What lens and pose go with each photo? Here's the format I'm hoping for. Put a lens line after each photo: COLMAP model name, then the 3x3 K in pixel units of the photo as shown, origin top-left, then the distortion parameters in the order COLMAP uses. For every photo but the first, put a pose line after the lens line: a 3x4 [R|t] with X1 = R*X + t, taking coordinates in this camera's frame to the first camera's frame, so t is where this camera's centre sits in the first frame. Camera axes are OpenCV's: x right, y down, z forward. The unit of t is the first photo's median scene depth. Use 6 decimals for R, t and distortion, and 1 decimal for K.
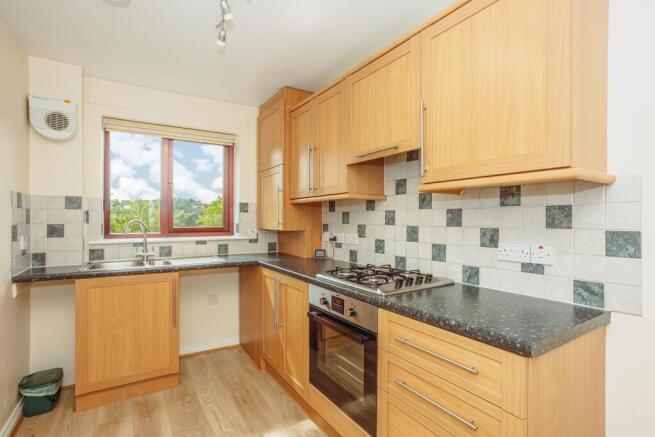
lens RADIAL K [[318.2, 0, 324.3], [0, 318.2, 219.0], [0, 0, 1]] dist [-0.001857, 0.000166]
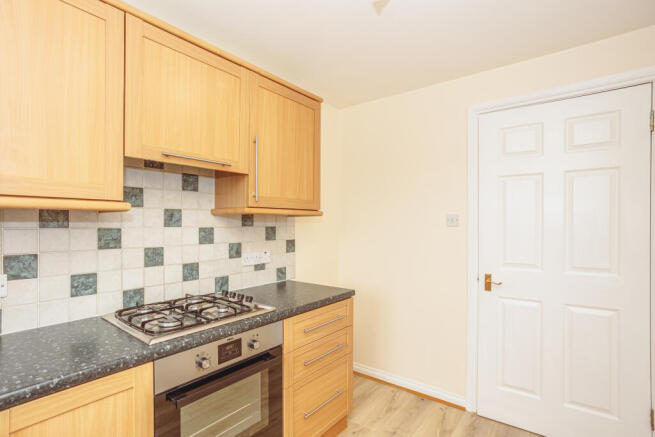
lens RADIAL K [[318.2, 0, 324.3], [0, 318.2, 219.0], [0, 0, 1]] dist [-0.001857, 0.000166]
pose [[-0.316855, 0.014131, 0.948369, -0.615749], [-0.000084, 0.999889, -0.014927, -0.037314], [-0.948474, -0.004809, -0.316819, 0.802704]]
